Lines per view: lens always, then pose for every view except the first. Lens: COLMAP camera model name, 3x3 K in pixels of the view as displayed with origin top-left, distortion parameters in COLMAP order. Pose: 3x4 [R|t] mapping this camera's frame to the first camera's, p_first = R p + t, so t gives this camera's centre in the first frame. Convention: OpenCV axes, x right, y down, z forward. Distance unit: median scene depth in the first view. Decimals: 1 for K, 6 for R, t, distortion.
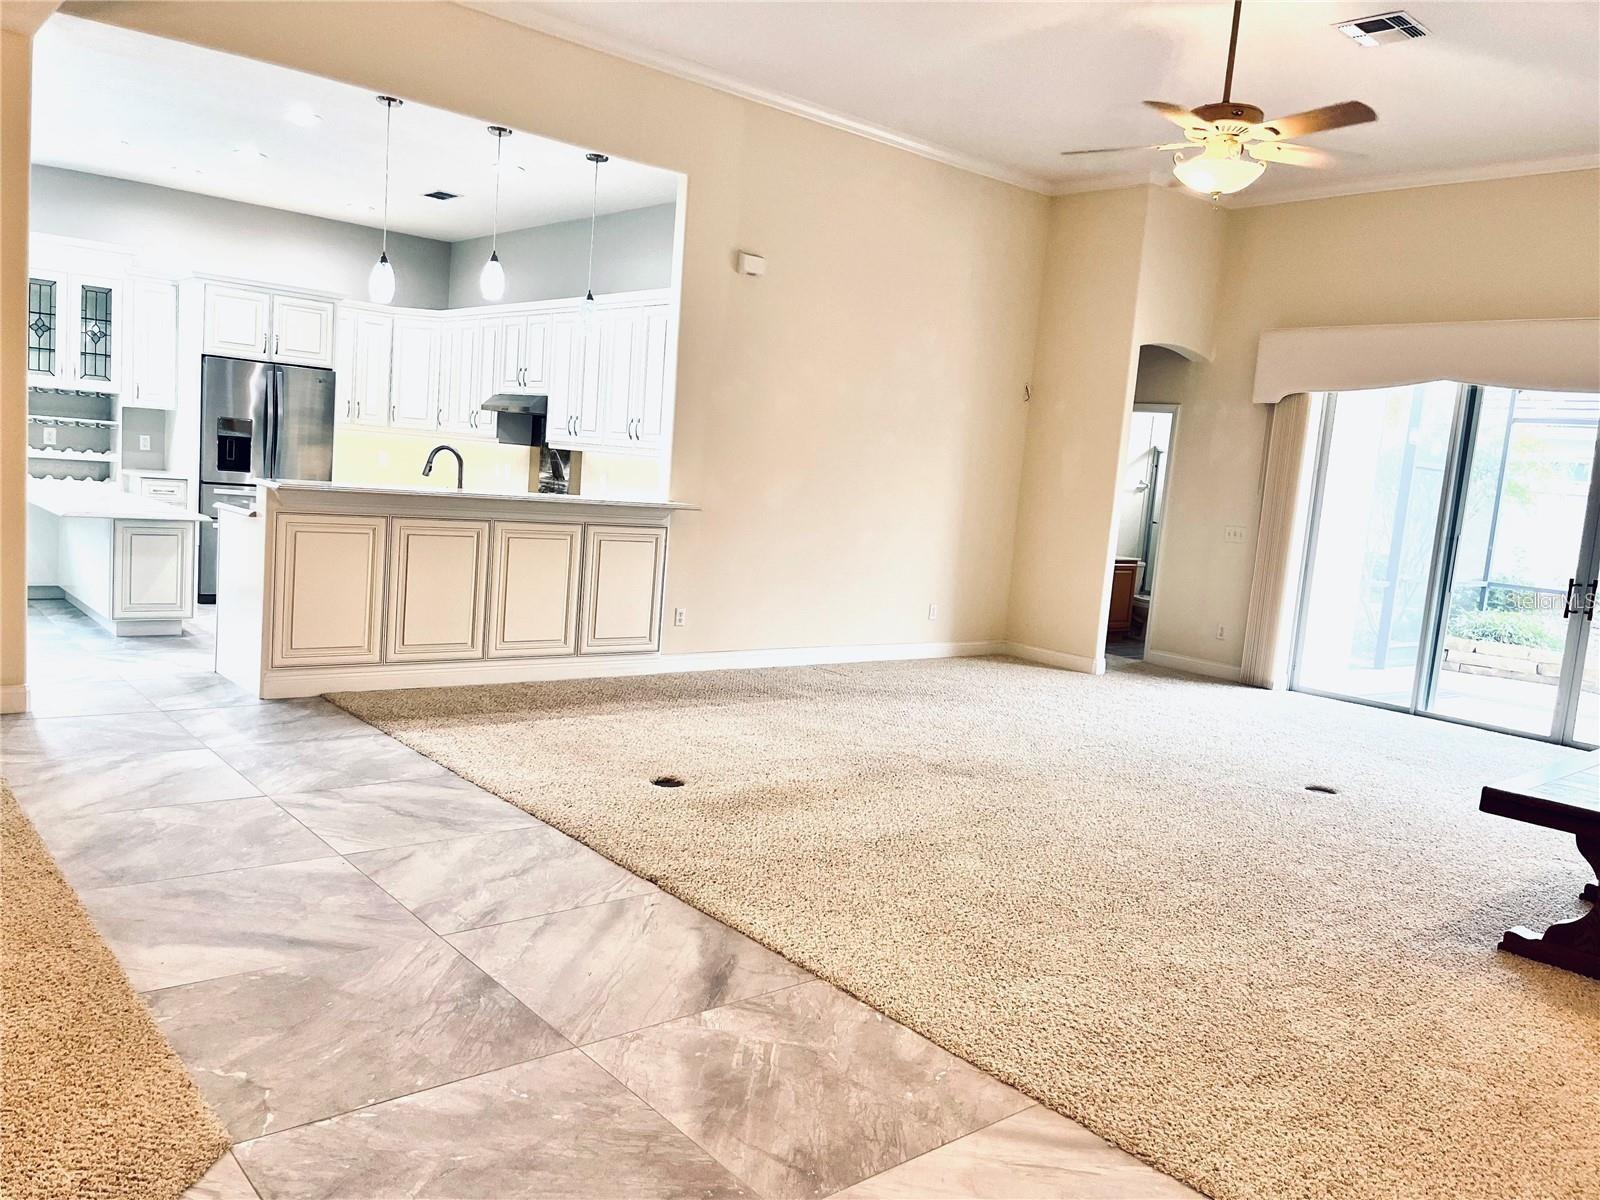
lens RADIAL K [[1218.9, 0, 785.5], [0, 1218.9, 614.1], [0, 0, 1]] dist [0.032063, -0.012133]
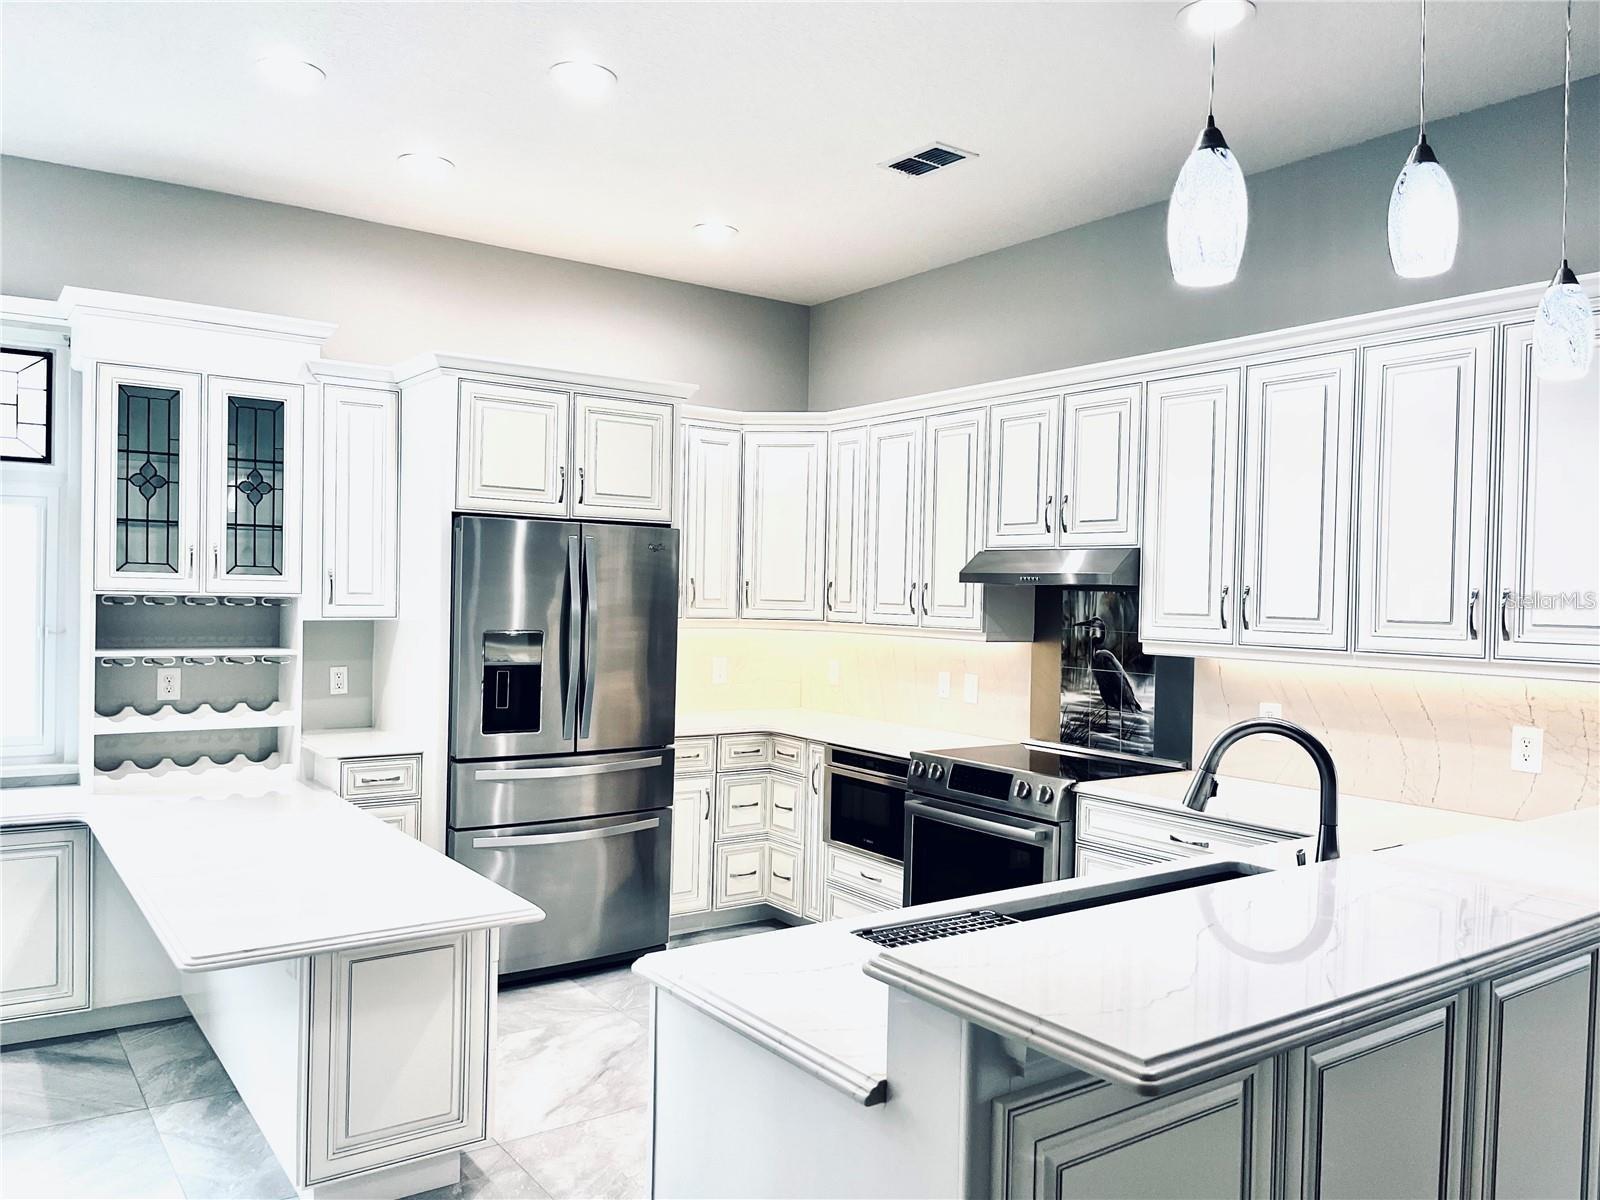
lens RADIAL K [[1218.9, 0, 808.1], [0, 1218.9, 611.3], [0, 0, 1]] dist [0.032063, -0.012133]
pose [[0.995780, -0.058339, -0.070840, -0.287189], [0.050277, 0.992582, -0.110694, -0.104072], [0.076772, 0.106666, 0.991327, 0.498160]]
